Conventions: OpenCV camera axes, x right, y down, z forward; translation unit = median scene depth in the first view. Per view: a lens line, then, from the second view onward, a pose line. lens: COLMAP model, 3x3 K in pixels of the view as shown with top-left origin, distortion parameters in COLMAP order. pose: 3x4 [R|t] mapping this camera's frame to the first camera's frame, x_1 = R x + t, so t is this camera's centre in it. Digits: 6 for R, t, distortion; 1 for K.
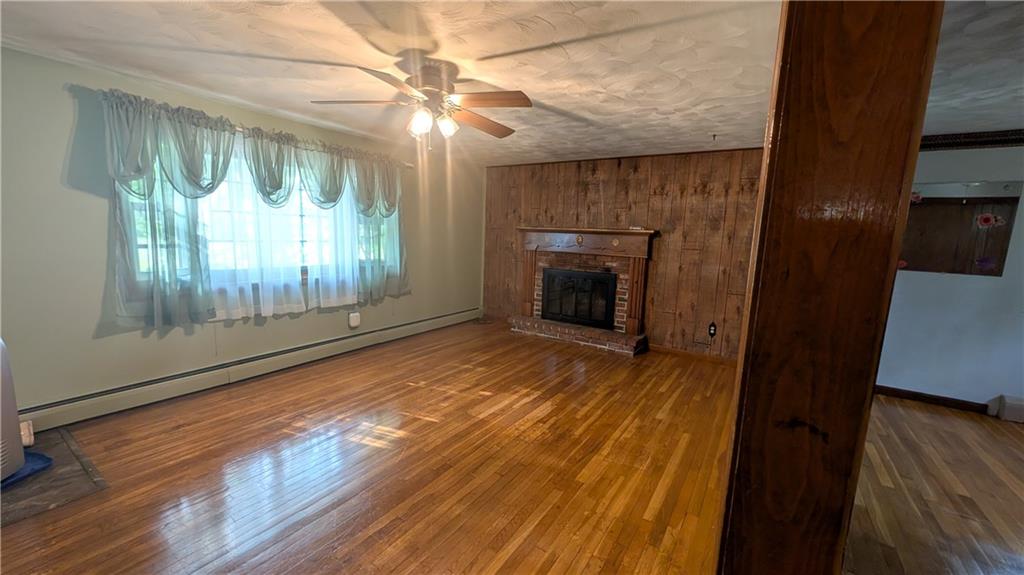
lens RADIAL K [[393.1, 0, 512.9], [0, 393.1, 289.6], [0, 0, 1]] dist [0.001001, 0.000094]
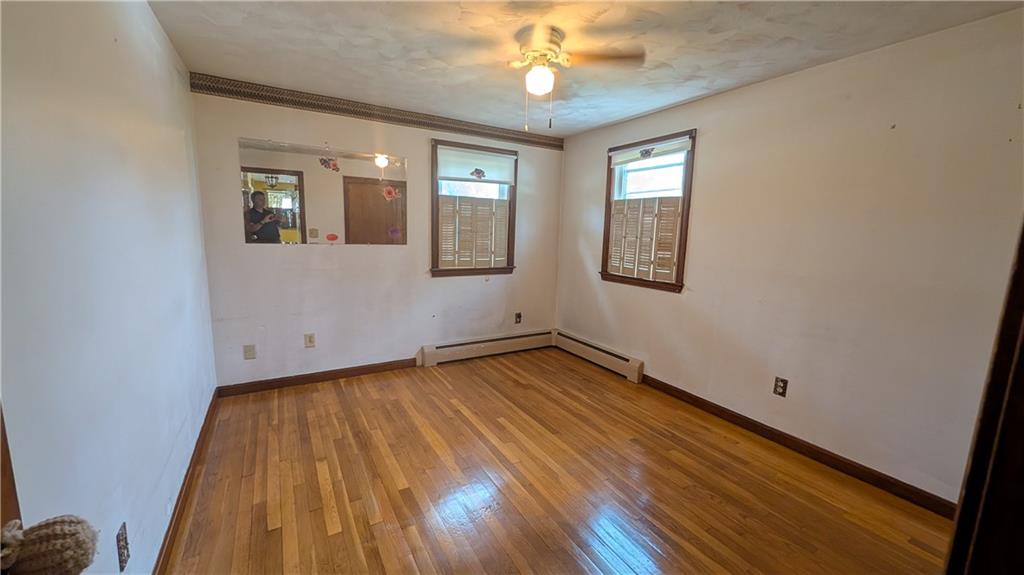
lens RADIAL K [[393.1, 0, 507.7], [0, 393.1, 288.7], [0, 0, 1]] dist [0.001001, 0.000094]
pose [[0.445478, -0.161289, 0.880645, 0.411176], [0.109485, 0.986070, 0.125214, -0.021669], [-0.888573, 0.040637, 0.456931, 0.271841]]
